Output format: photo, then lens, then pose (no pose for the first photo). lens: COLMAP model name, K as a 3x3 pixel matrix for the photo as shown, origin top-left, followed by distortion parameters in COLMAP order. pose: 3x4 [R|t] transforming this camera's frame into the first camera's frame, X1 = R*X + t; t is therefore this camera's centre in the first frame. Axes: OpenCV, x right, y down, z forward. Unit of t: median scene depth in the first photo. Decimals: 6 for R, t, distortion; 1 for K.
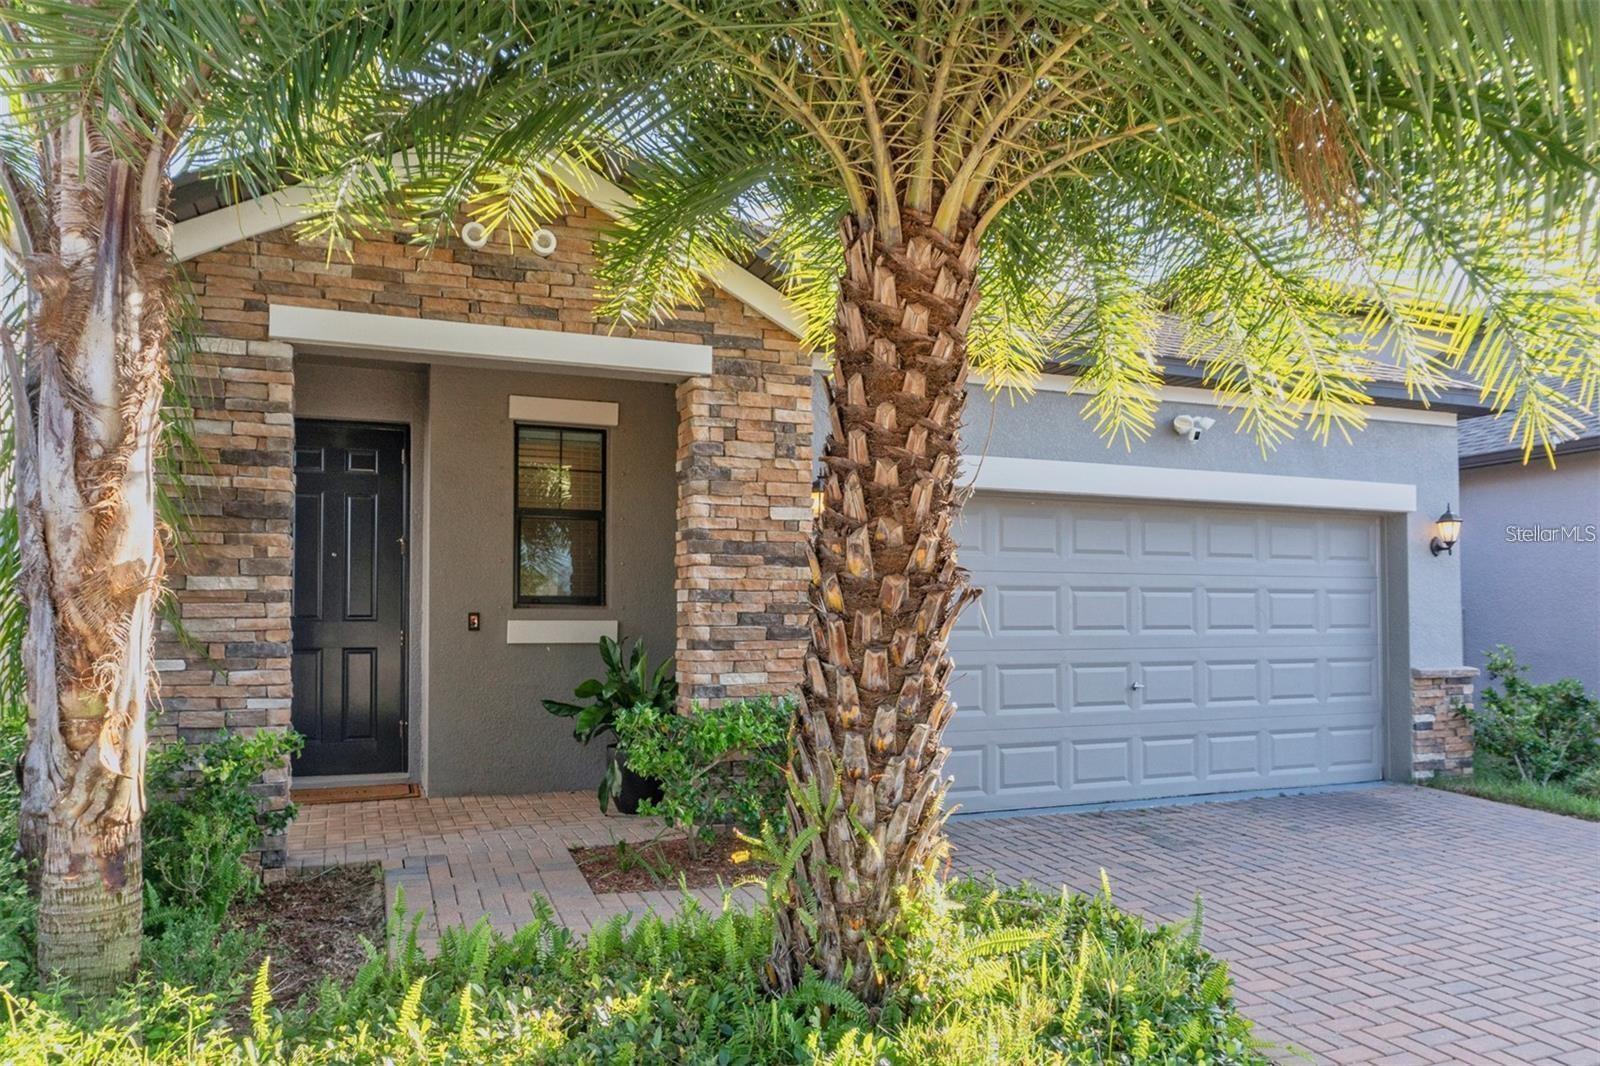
lens RADIAL K [[1121.3, 0, 797.8], [0, 1121.3, 534.7], [0, 0, 1]] dist [0.003921, 0.004225]
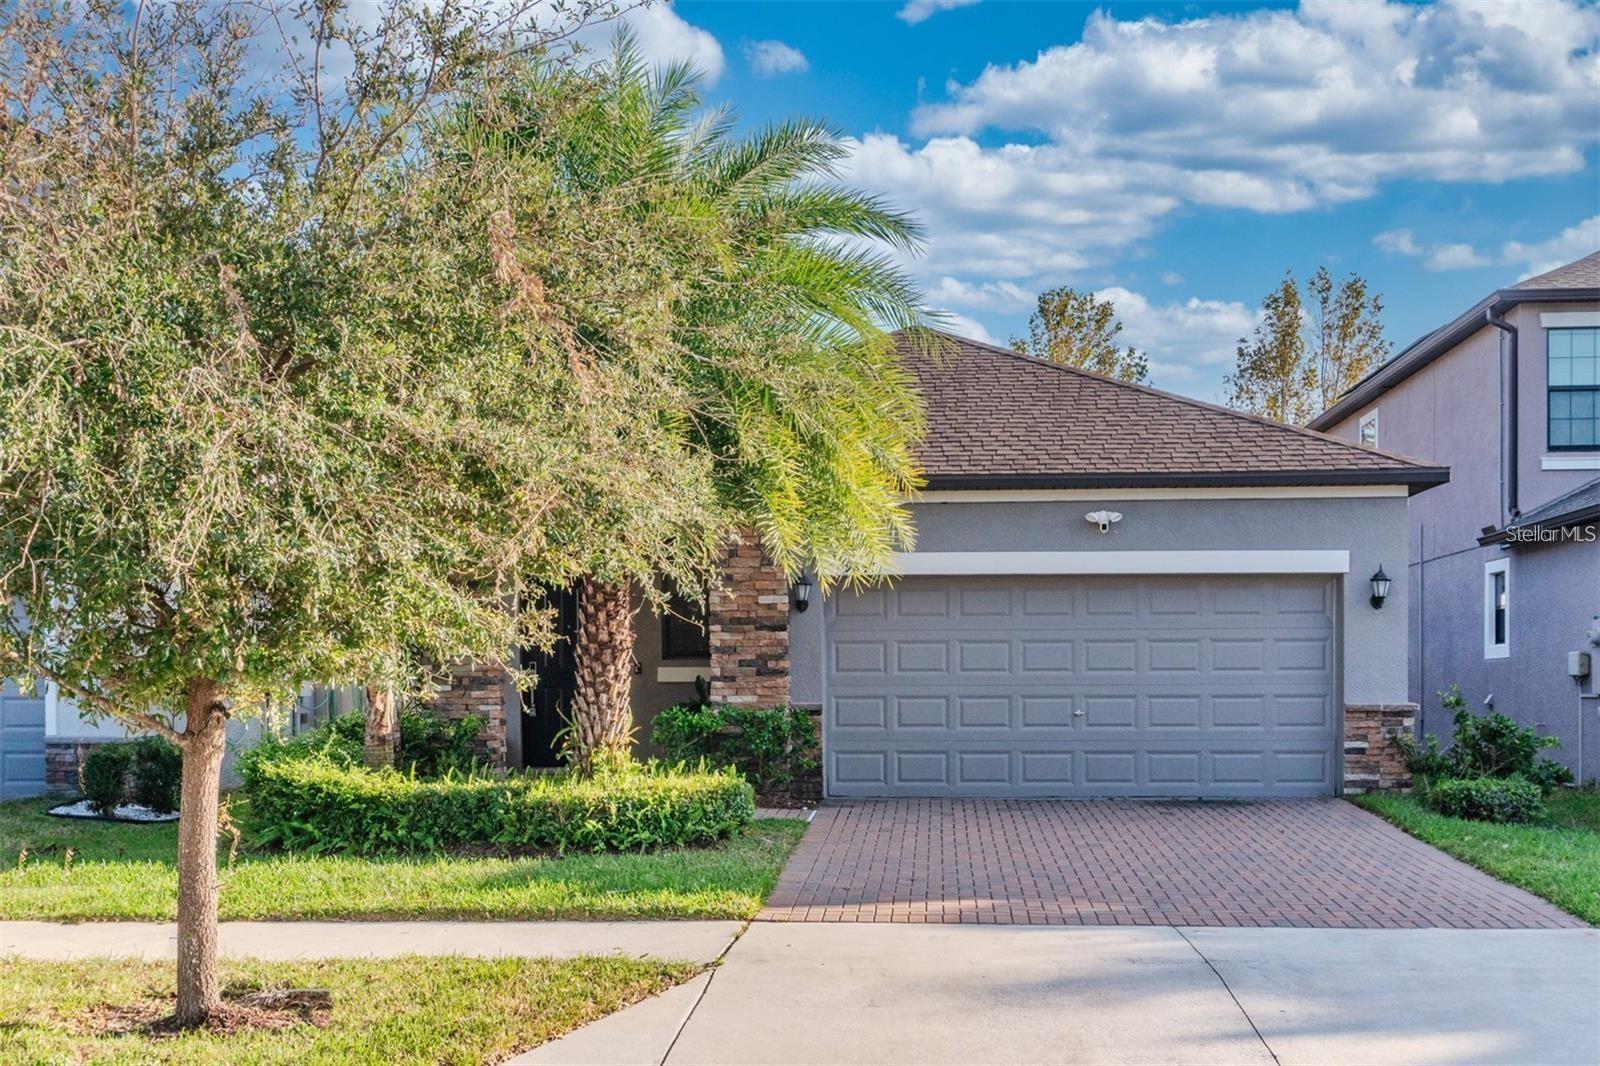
lens RADIAL K [[1719.3, 0, 801.3], [0, 1719.3, 531.9], [0, 0, 1]] dist [0.087570, 0.000000]
pose [[0.901173, -0.043040, -0.431318, 1.131938], [0.036919, 0.999064, -0.022556, -0.059573], [0.431885, 0.004403, 0.901918, -1.266921]]
